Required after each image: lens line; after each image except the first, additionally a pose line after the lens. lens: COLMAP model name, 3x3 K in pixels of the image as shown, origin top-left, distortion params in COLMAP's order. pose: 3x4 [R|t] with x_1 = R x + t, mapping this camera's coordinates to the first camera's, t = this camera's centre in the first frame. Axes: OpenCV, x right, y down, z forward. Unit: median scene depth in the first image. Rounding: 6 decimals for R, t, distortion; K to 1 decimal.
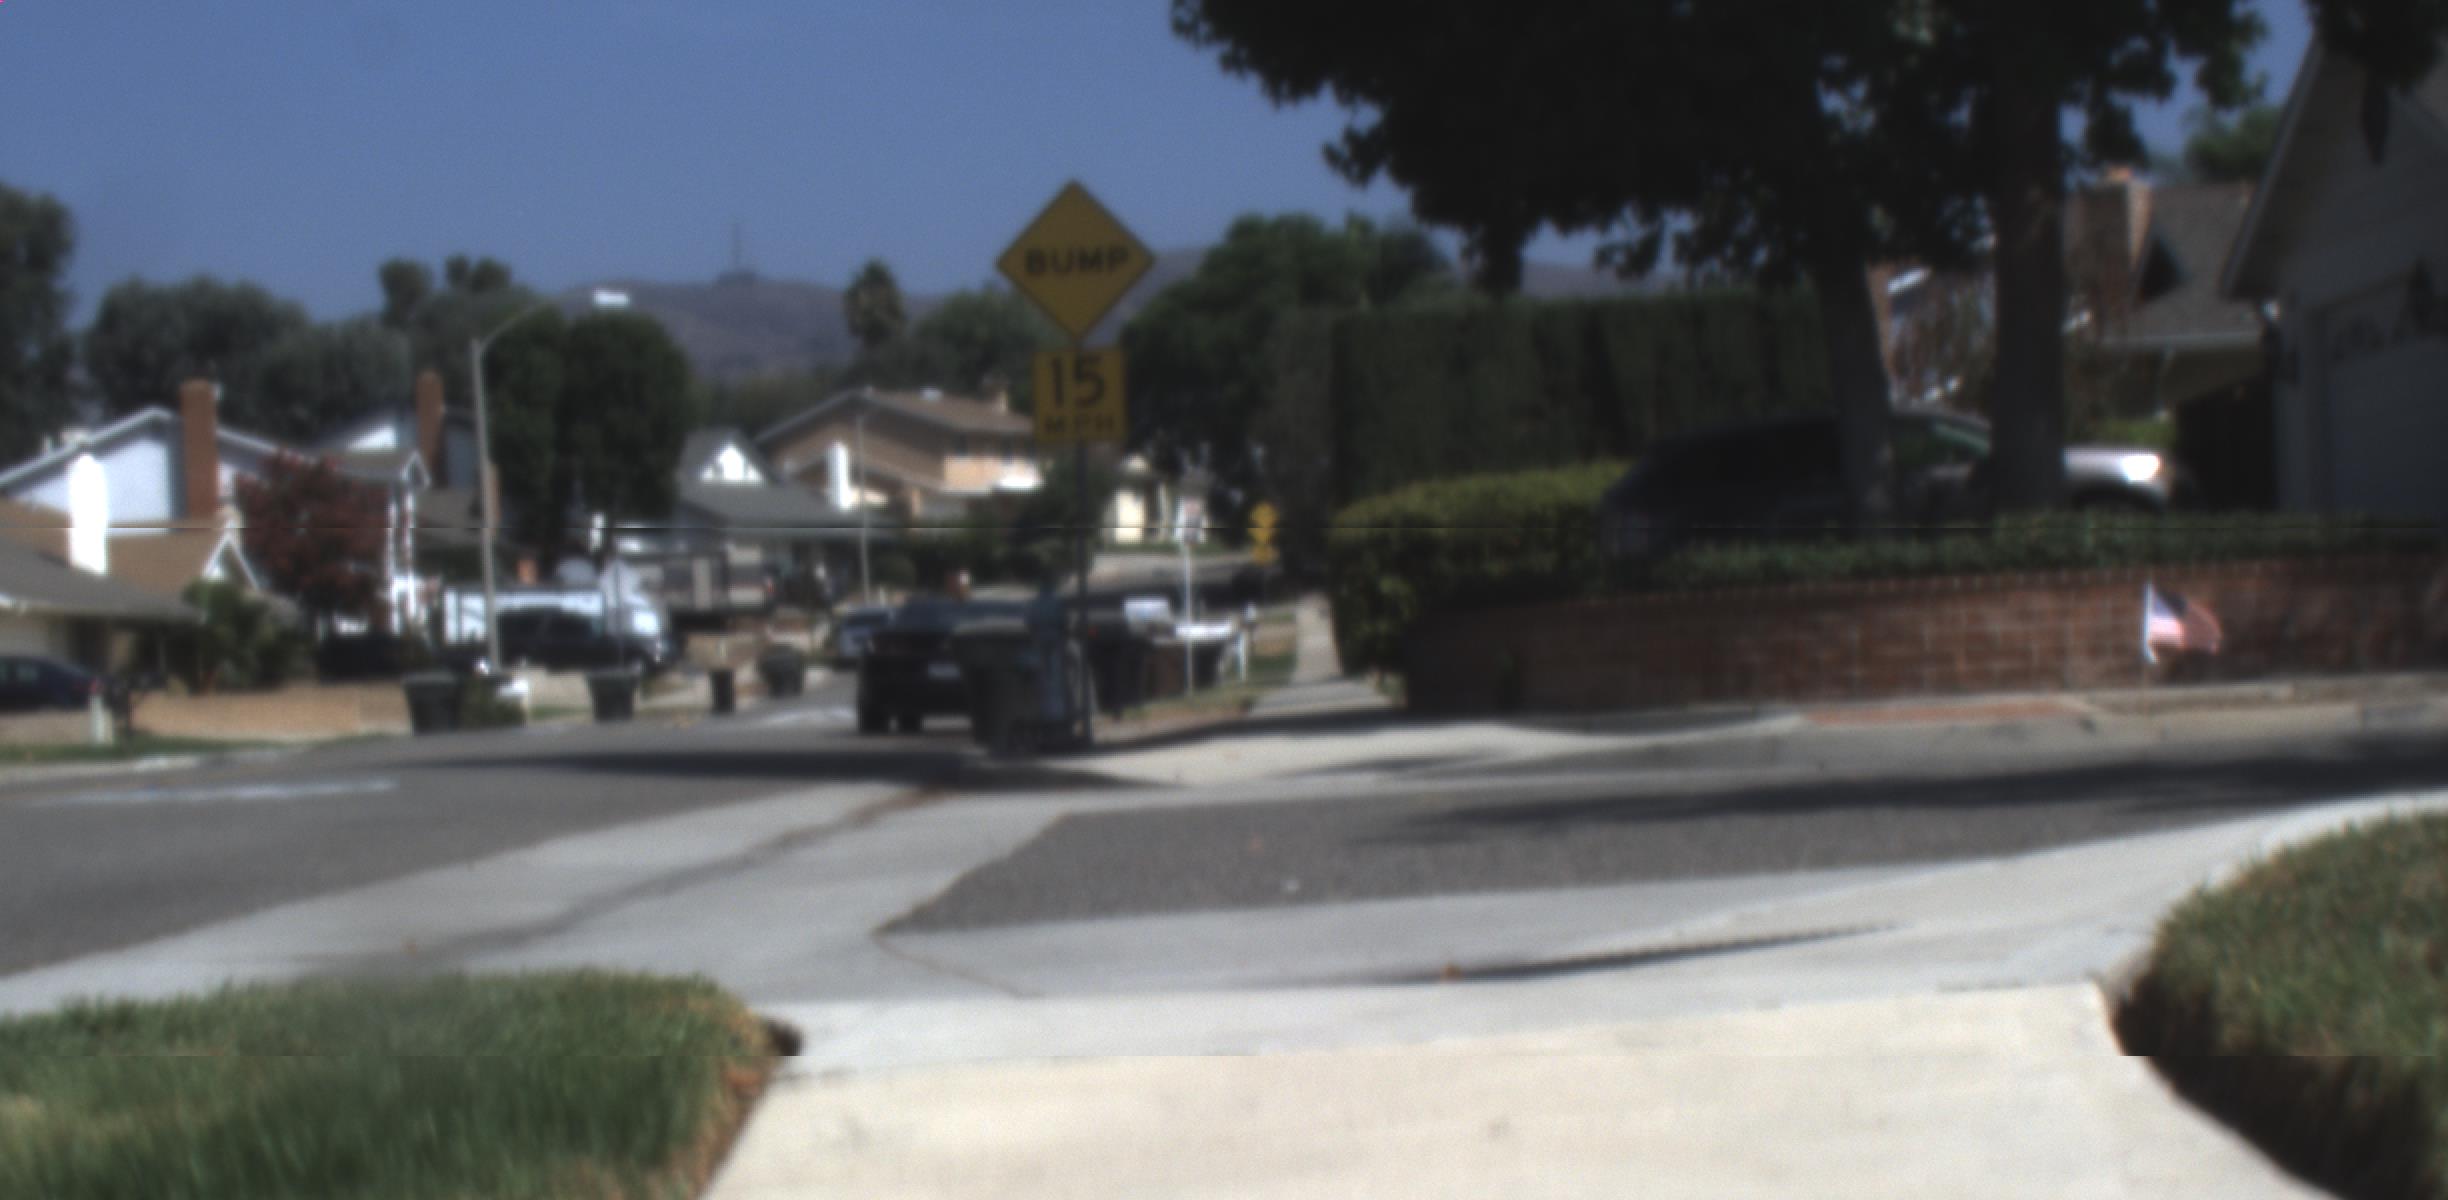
lens RADIAL K [[7067.7, 0, 840.5], [0, 7067.7, 602.1], [0, 0, 1]] dist [-0.075824, -0.744283]
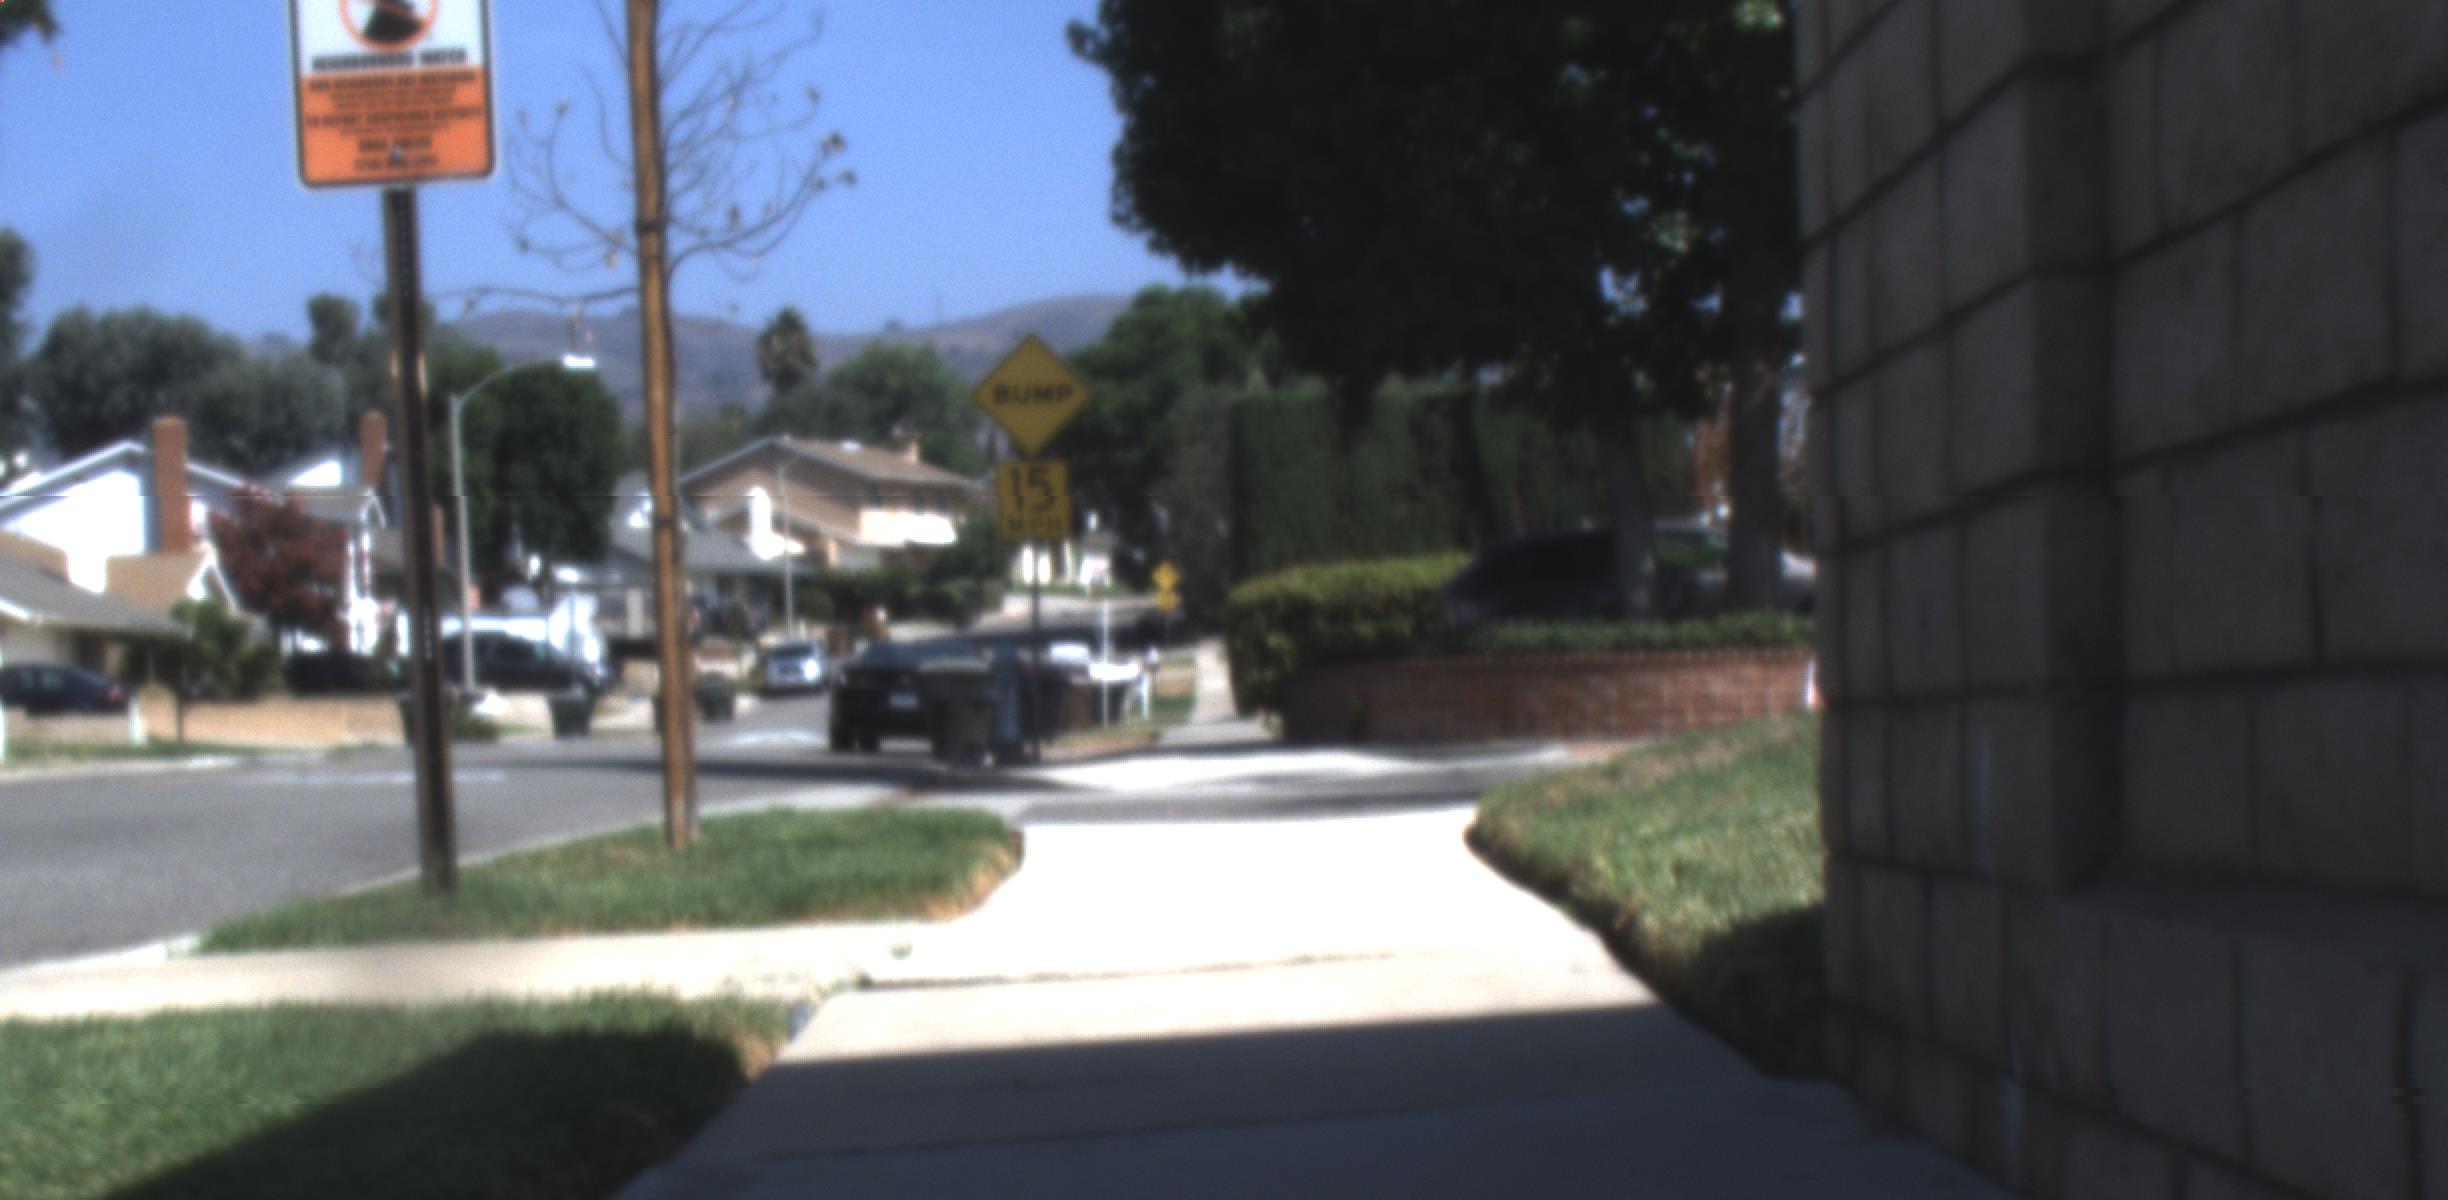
lens RADIAL K [[7075.9, 0, 1222.9], [0, 7075.9, 600.4], [0, 0, 1]] dist [-0.101171, 0.323869]
pose [[0.997263, 0.028709, 0.068137, -0.014082], [-0.028354, 0.999579, -0.006178, -0.001508], [-0.068285, 0.004230, 0.997657, -0.208934]]
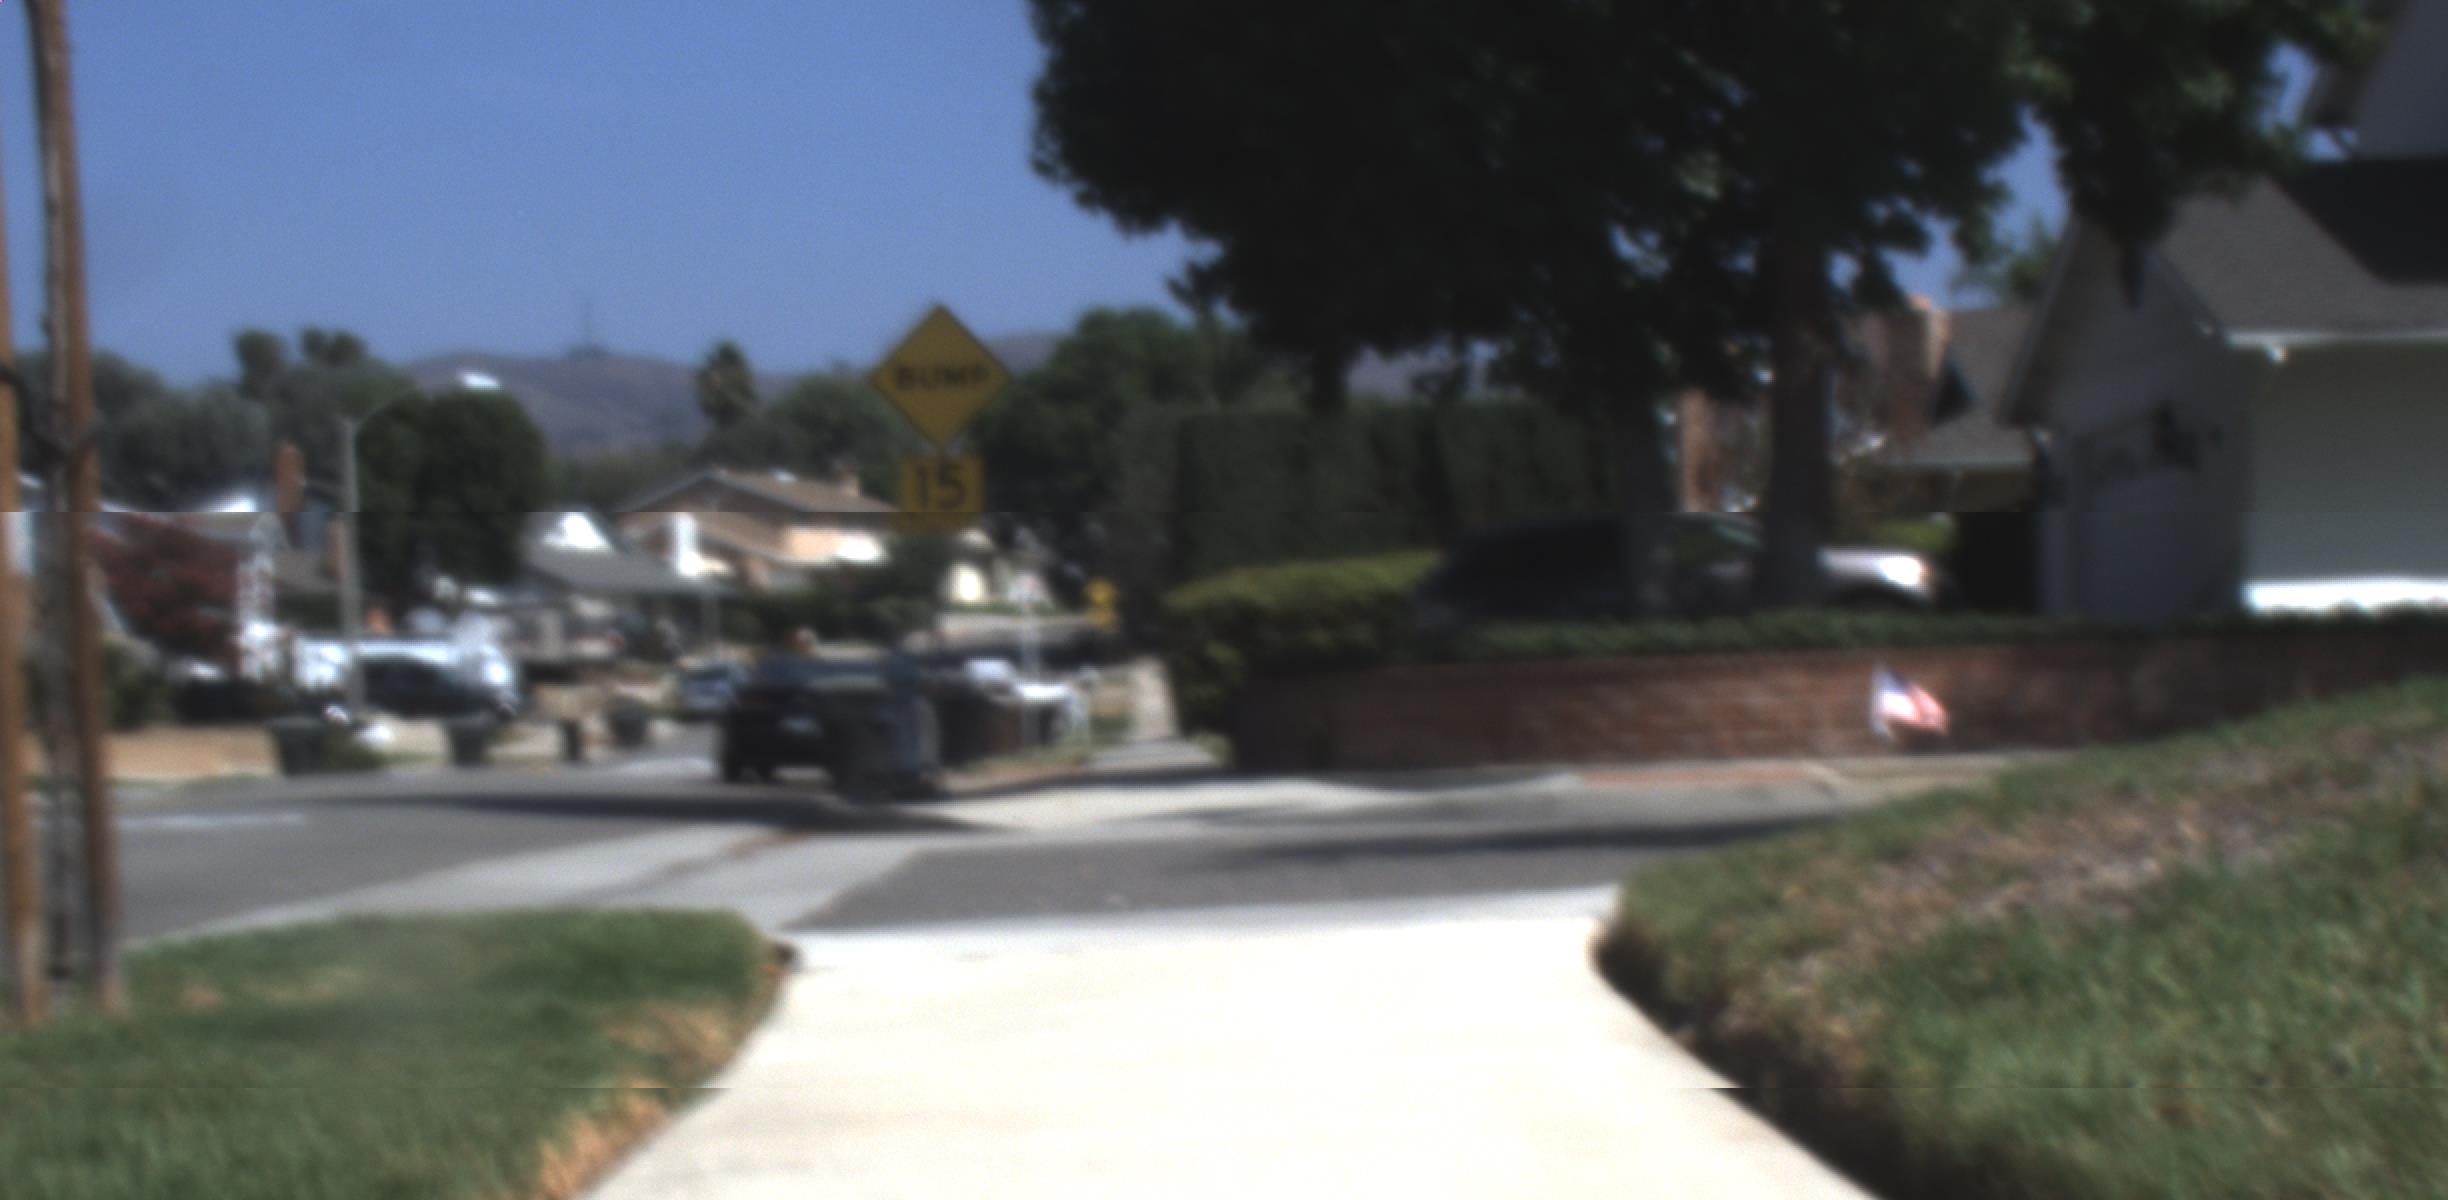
lens RADIAL K [[7078.3, 0, 1225.0], [0, 7078.3, 600.0], [0, 0, 1]] dist [-0.091374, -0.211161]
pose [[0.996845, 0.019355, 0.076978, -0.004389], [-0.018690, 0.999782, -0.009343, -0.000311], [-0.077142, 0.007875, 0.996989, -0.071618]]
